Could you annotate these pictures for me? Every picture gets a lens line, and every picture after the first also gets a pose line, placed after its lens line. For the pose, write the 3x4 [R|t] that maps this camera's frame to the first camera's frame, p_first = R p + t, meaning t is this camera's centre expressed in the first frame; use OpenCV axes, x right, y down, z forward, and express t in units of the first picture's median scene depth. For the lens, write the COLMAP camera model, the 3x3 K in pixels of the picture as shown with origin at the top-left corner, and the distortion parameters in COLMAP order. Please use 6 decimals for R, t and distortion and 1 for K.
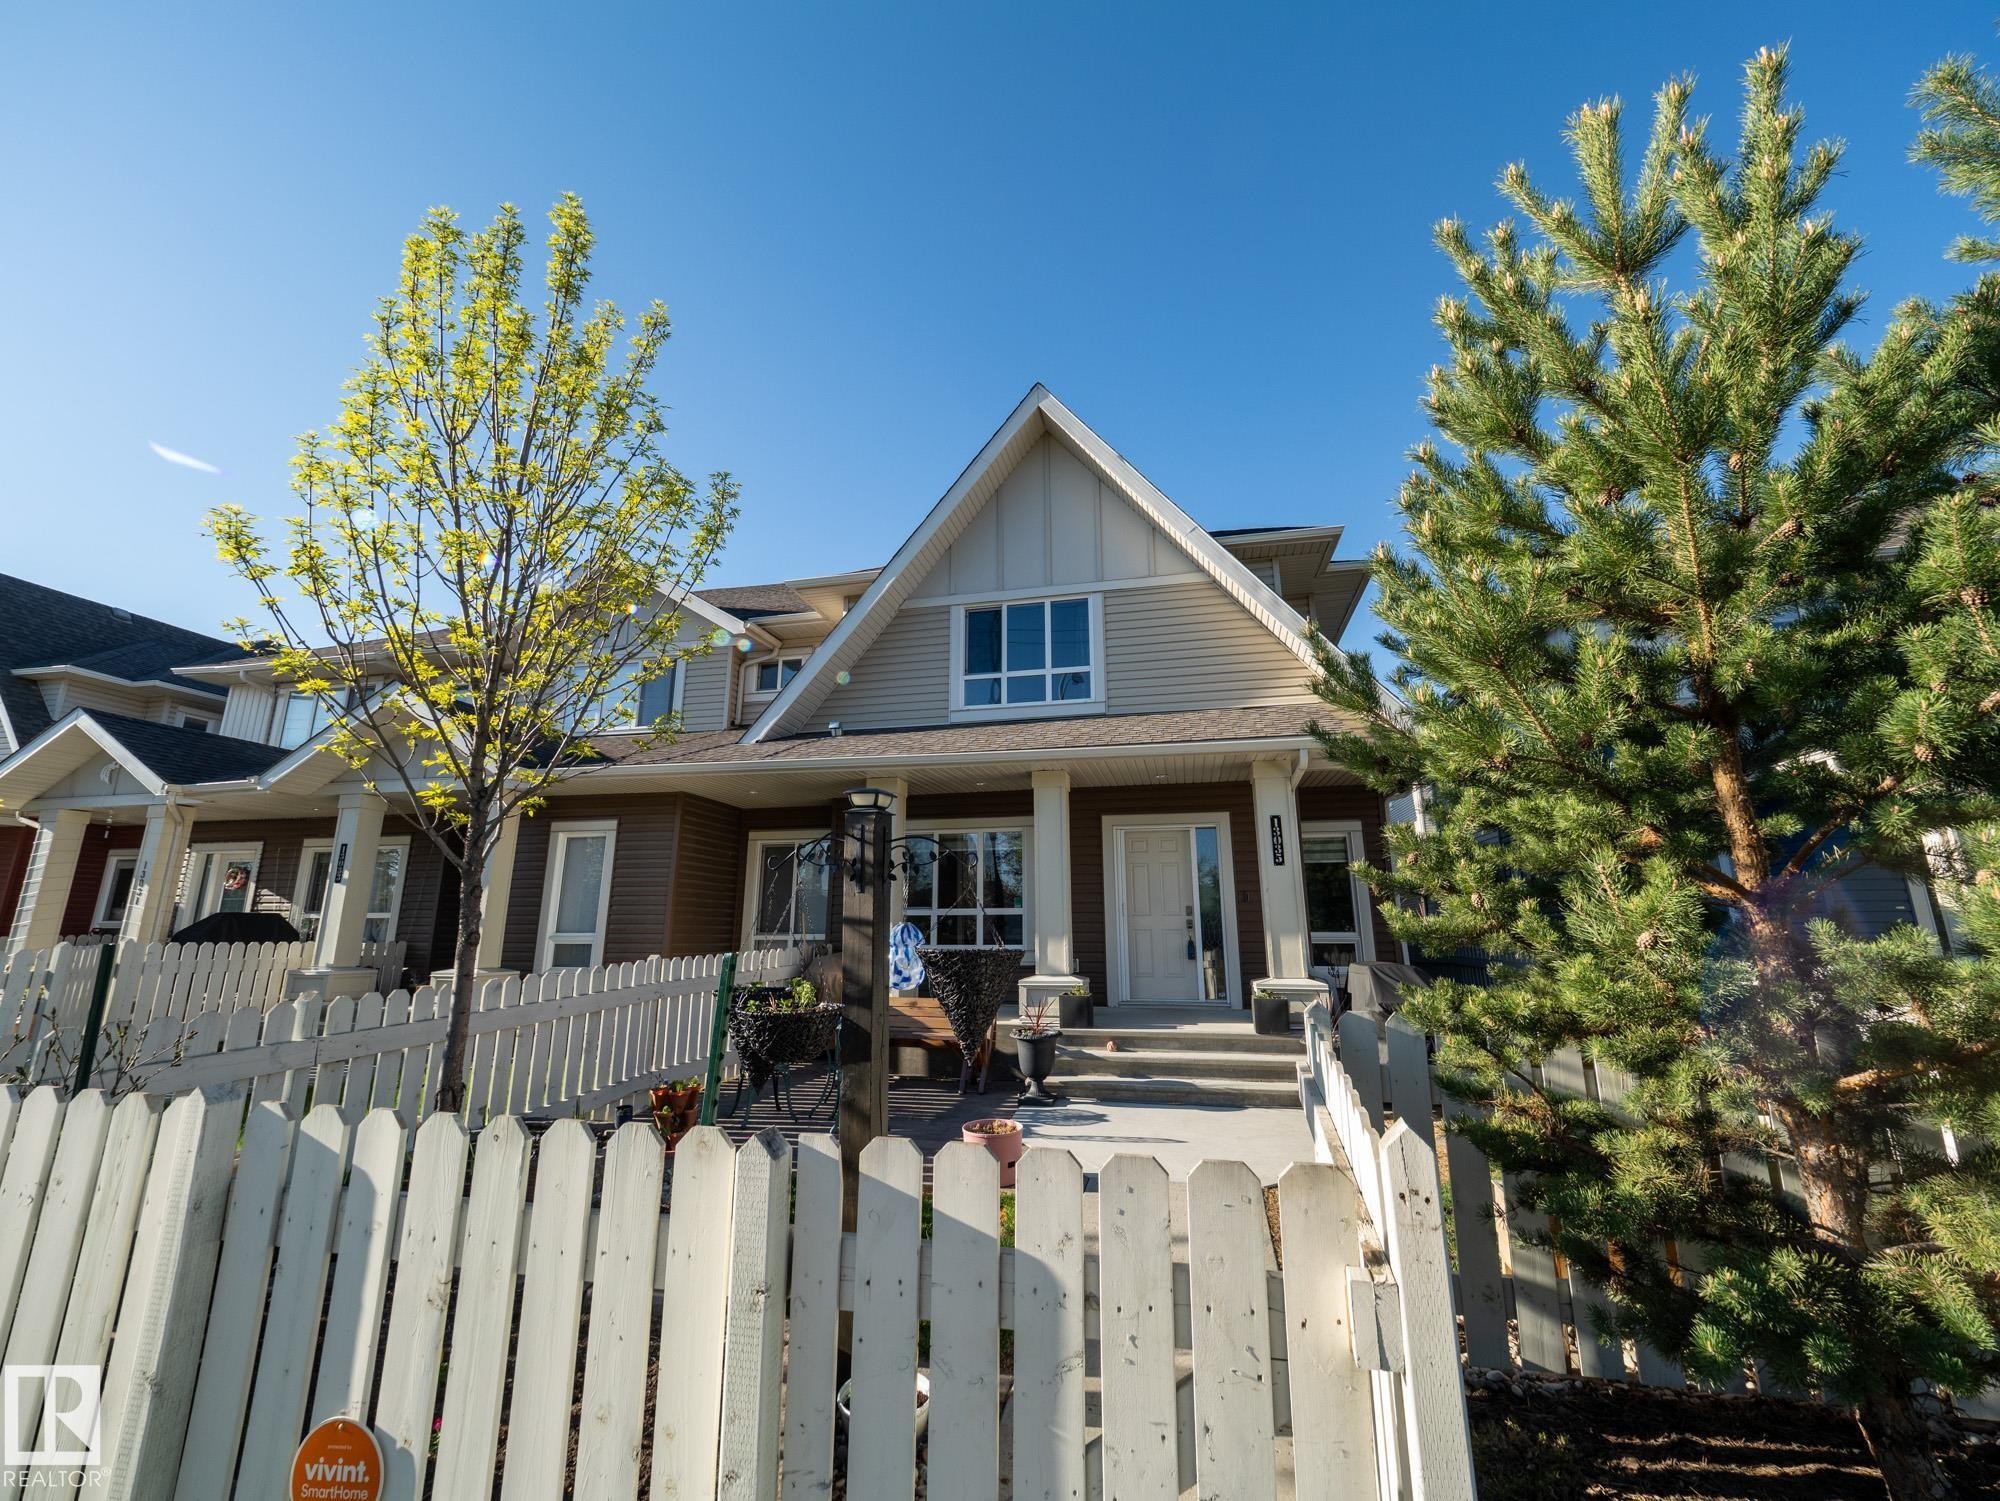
lens RADIAL K [[822.8, 0, 1008.2], [0, 822.8, 719.7], [0, 0, 1]] dist [0.012107, -0.000186]
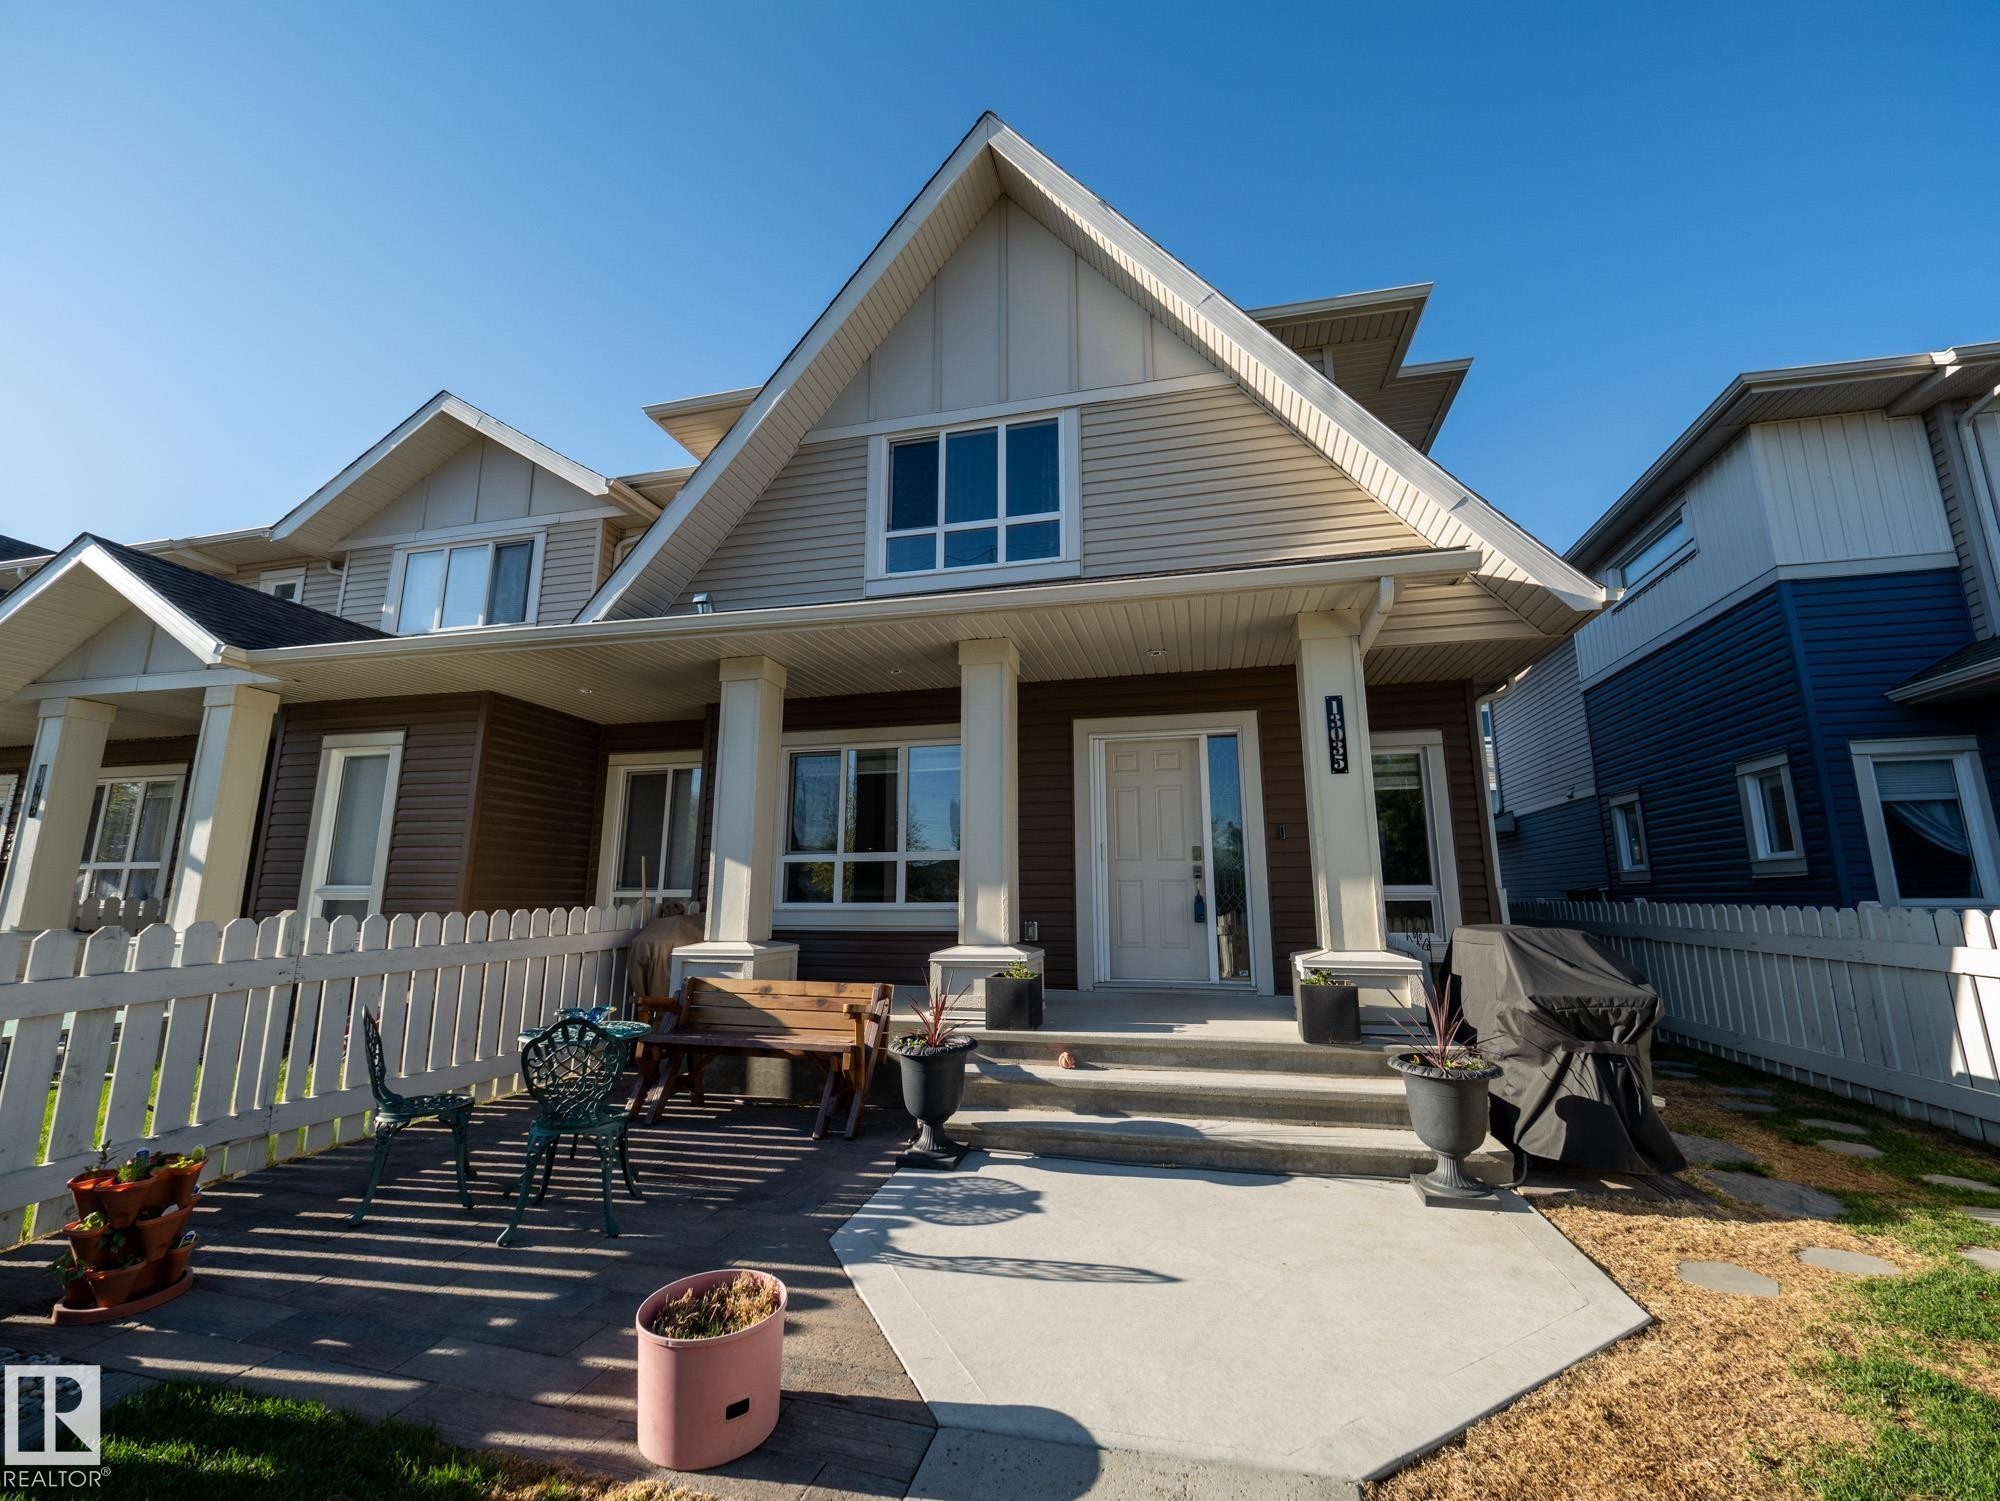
lens RADIAL K [[819.2, 0, 1015.3], [0, 819.2, 728.9], [0, 0, 1]] dist [0.001178, -0.000581]
pose [[0.999947, -0.001699, -0.010198, 0.070976], [0.002165, 0.998944, 0.045894, 0.091500], [0.010109, -0.045914, 0.998894, 0.302588]]
